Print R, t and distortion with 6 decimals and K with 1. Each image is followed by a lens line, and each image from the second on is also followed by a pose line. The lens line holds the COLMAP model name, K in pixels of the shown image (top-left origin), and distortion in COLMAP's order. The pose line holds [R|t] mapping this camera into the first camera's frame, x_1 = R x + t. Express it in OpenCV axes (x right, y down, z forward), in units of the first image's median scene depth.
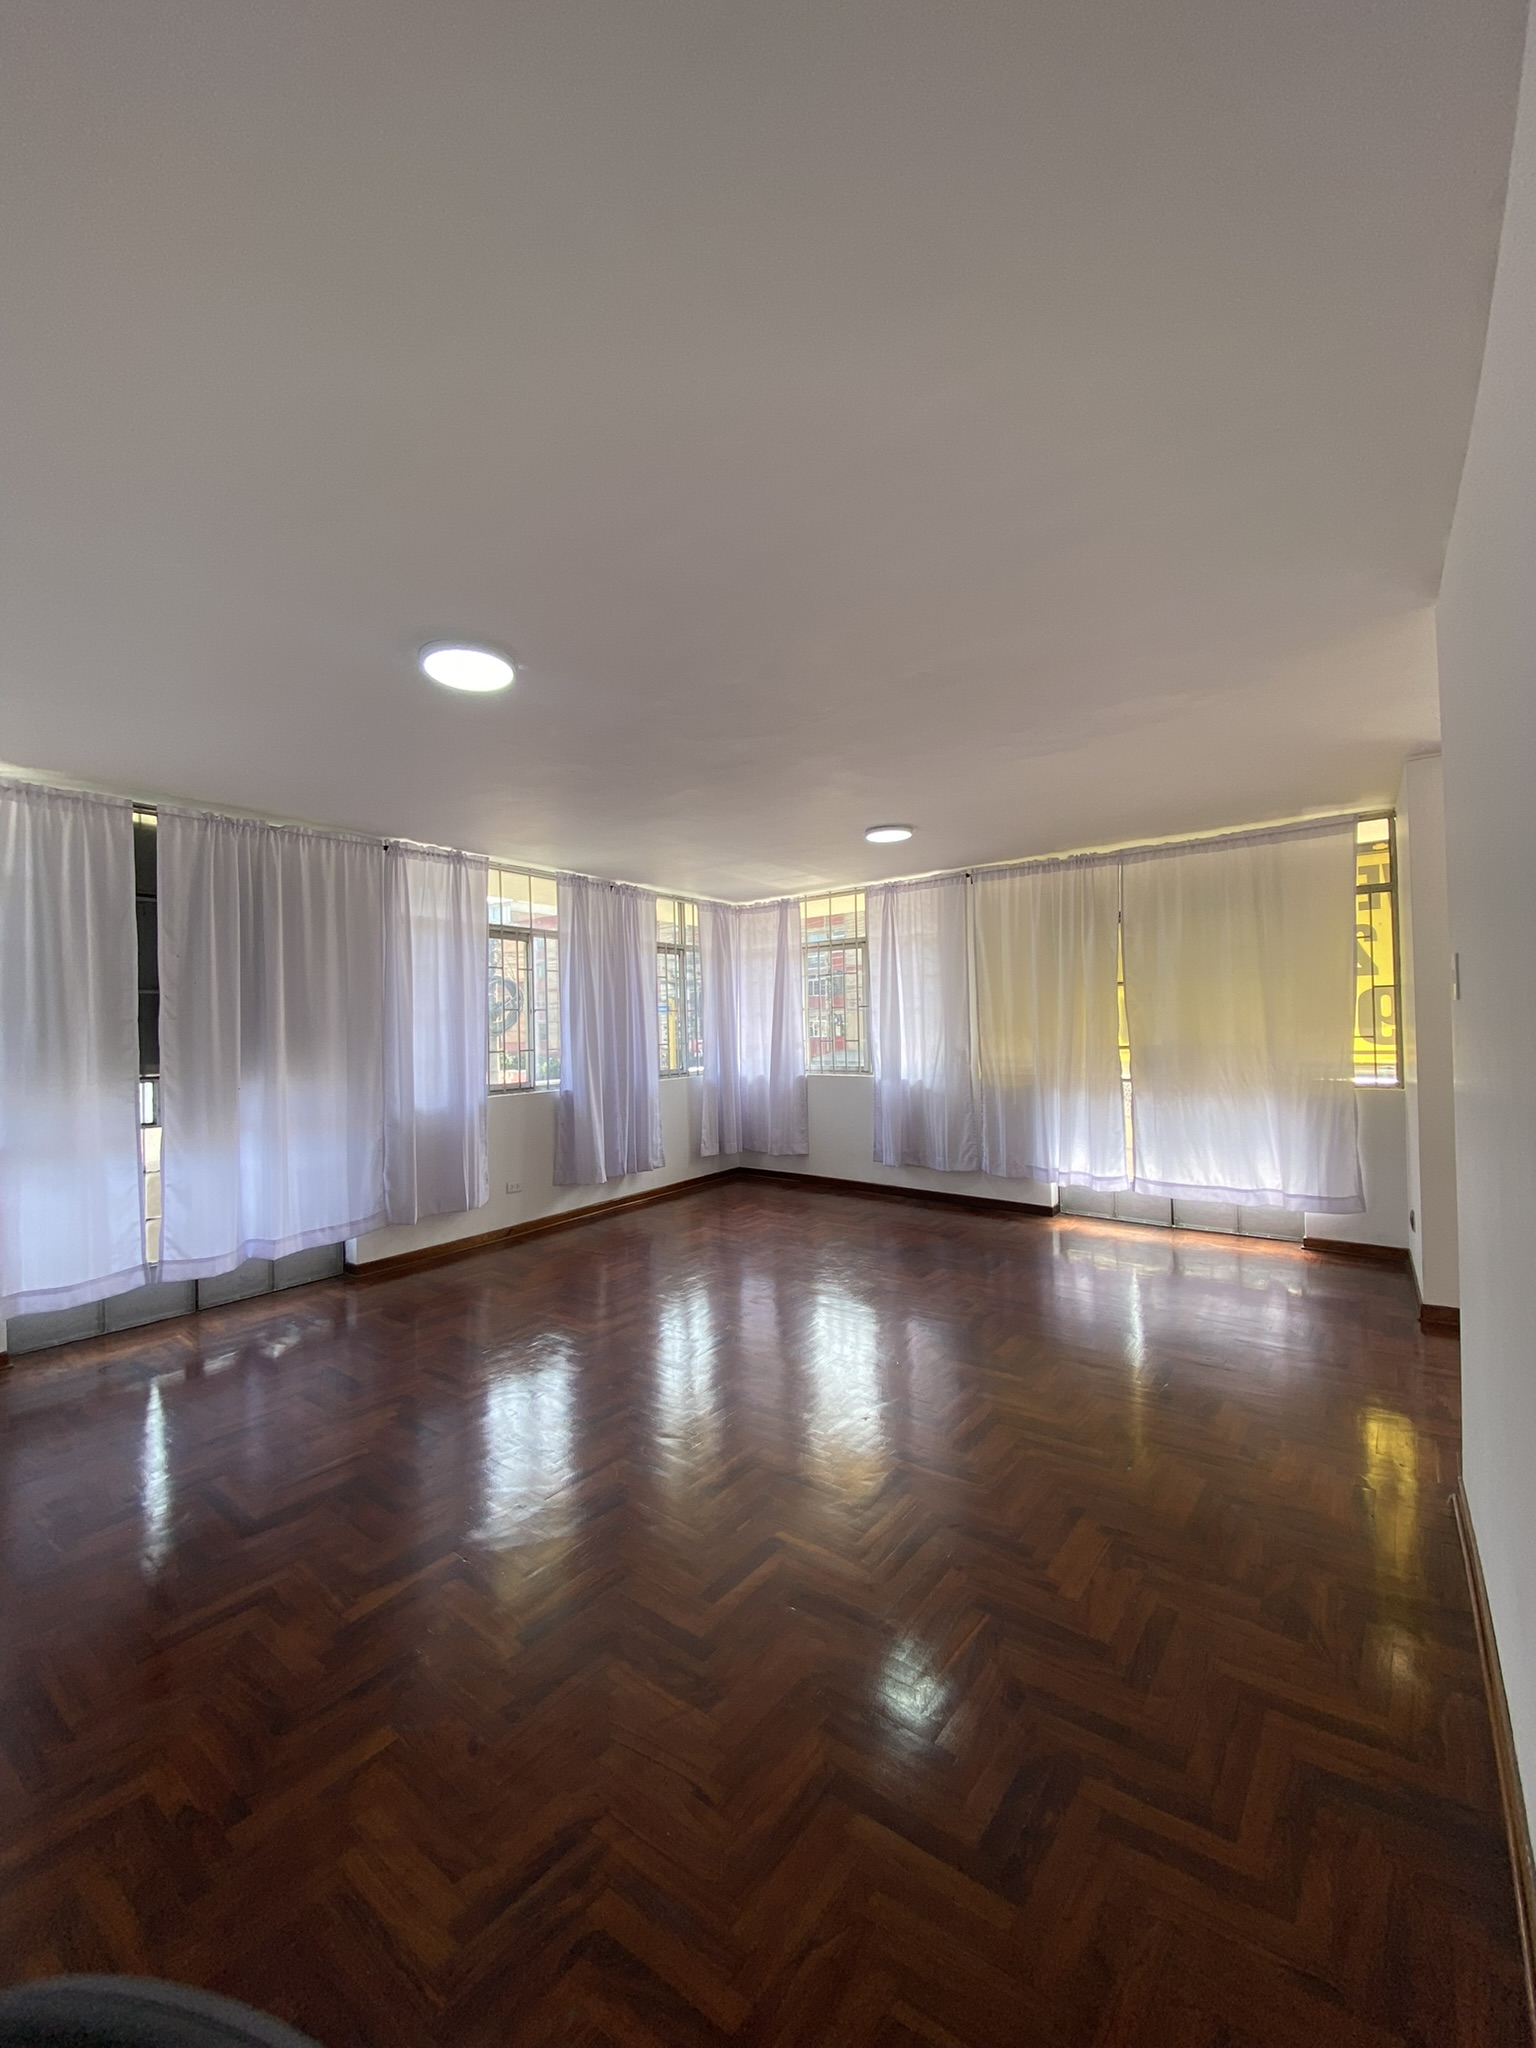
lens RADIAL K [[801.8, 0, 764.2], [0, 801.8, 1013.0], [0, 0, 1]] dist [0.024525, -0.019363]
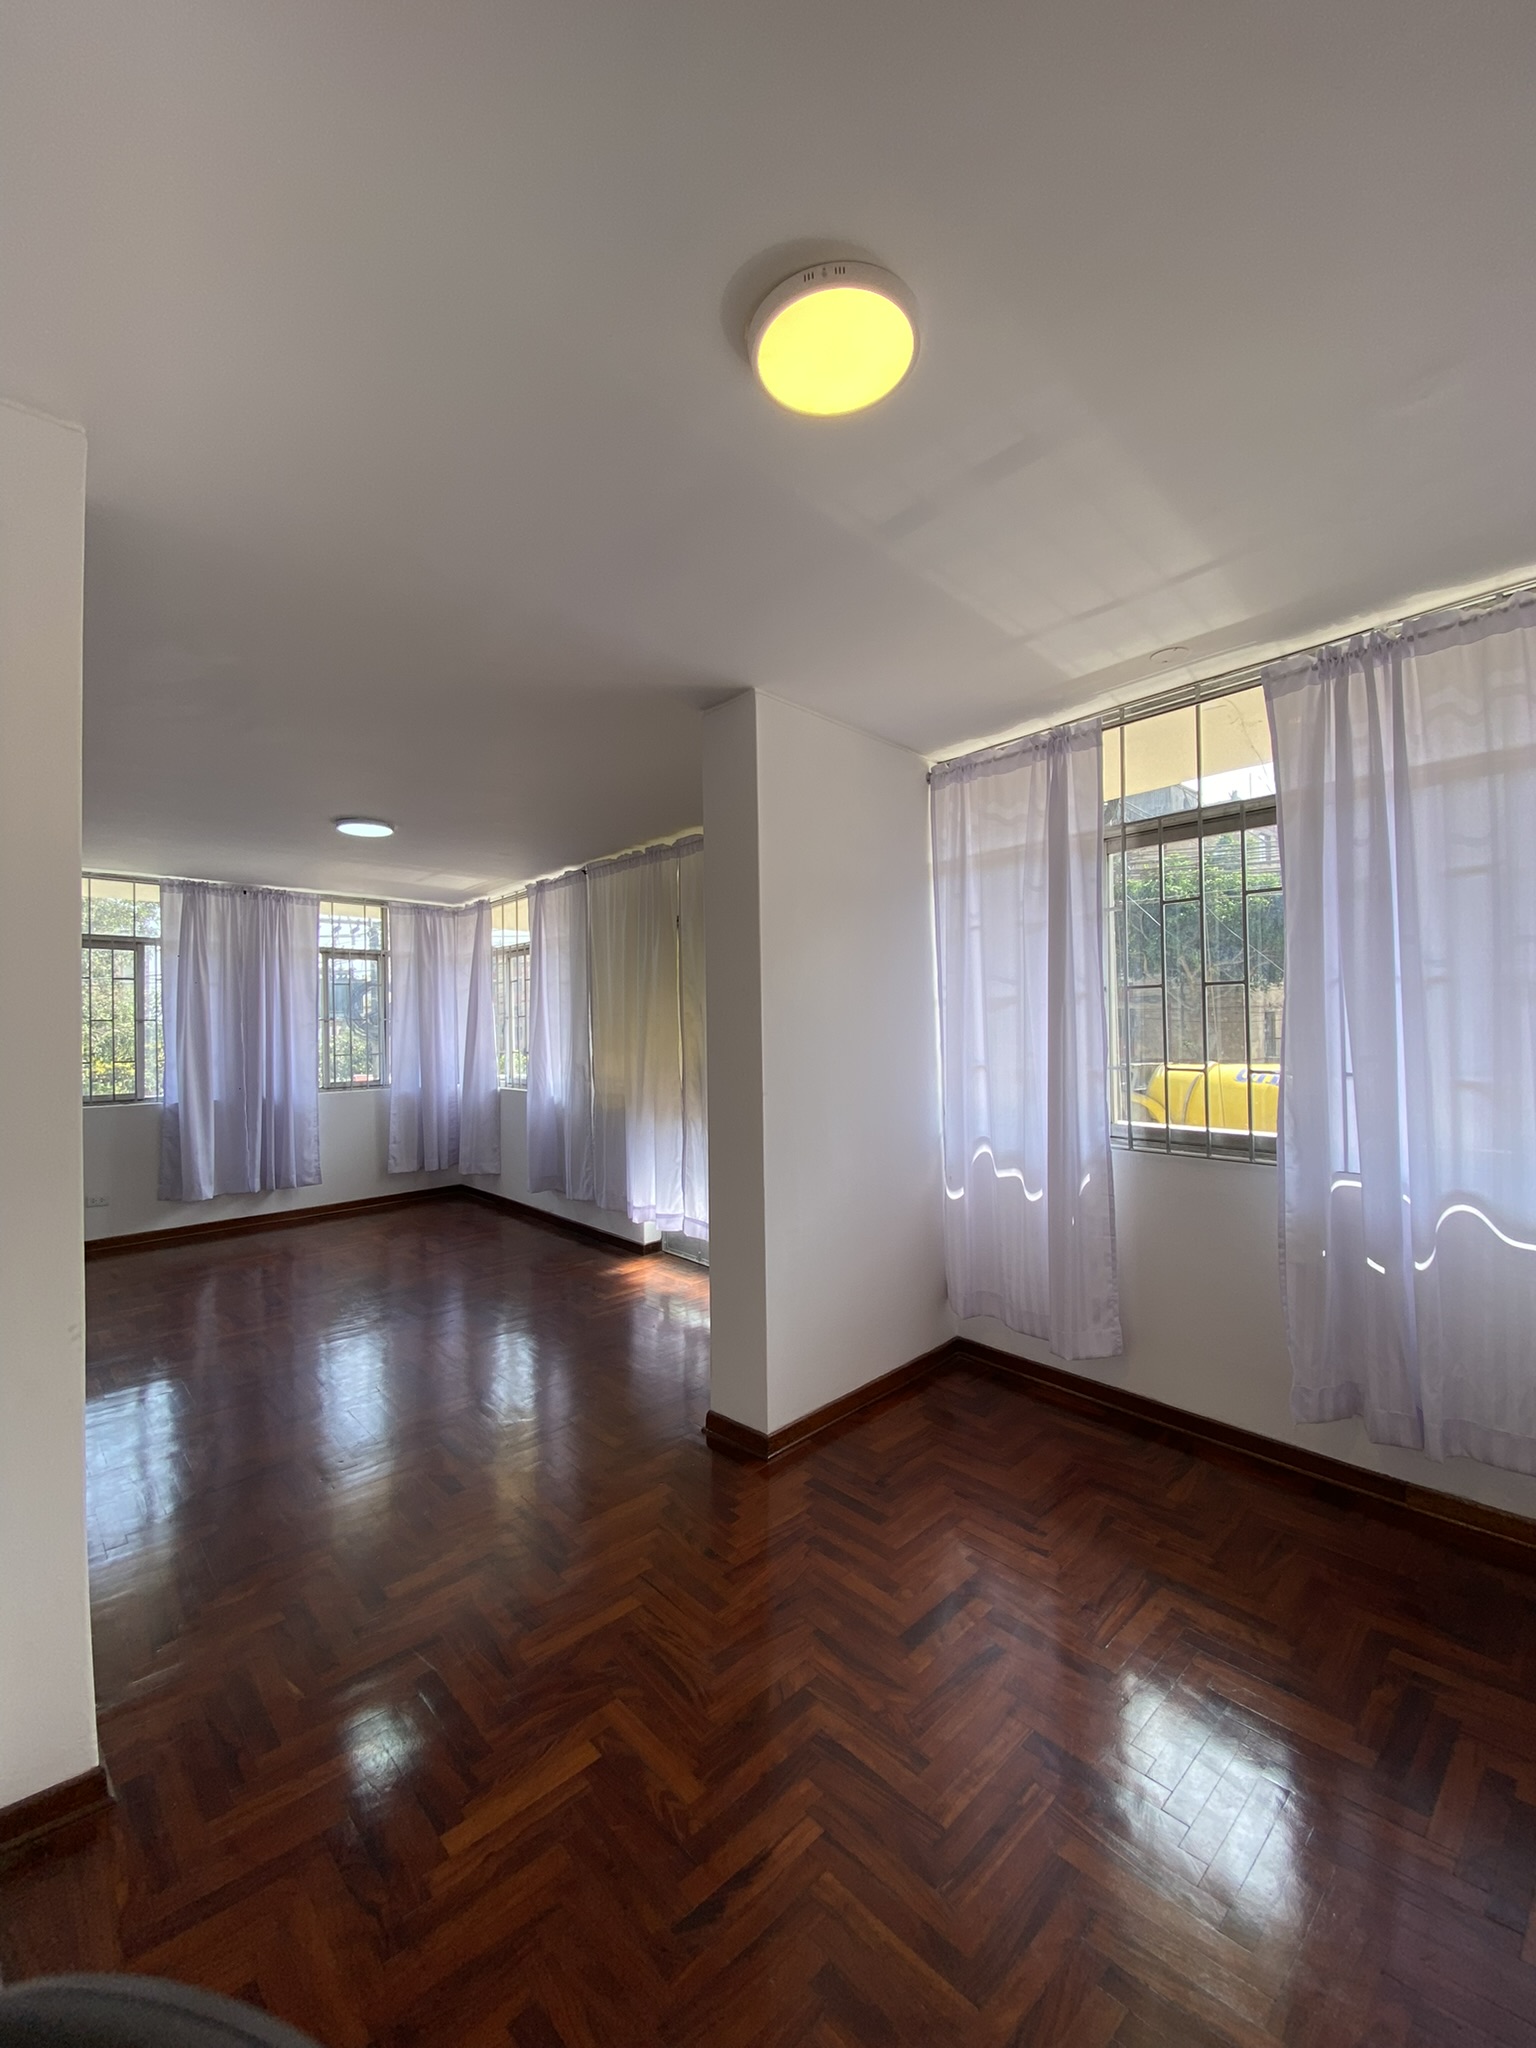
lens RADIAL K [[824.8, 0, 773.5], [0, 824.8, 1009.8], [0, 0, 1]] dist [0.002348, 0.000320]
pose [[0.990176, 0.001183, -0.139825, 0.601217], [-0.001333, 0.999999, -0.000981, -0.016237], [0.139824, 0.001158, 0.990176, 0.114783]]
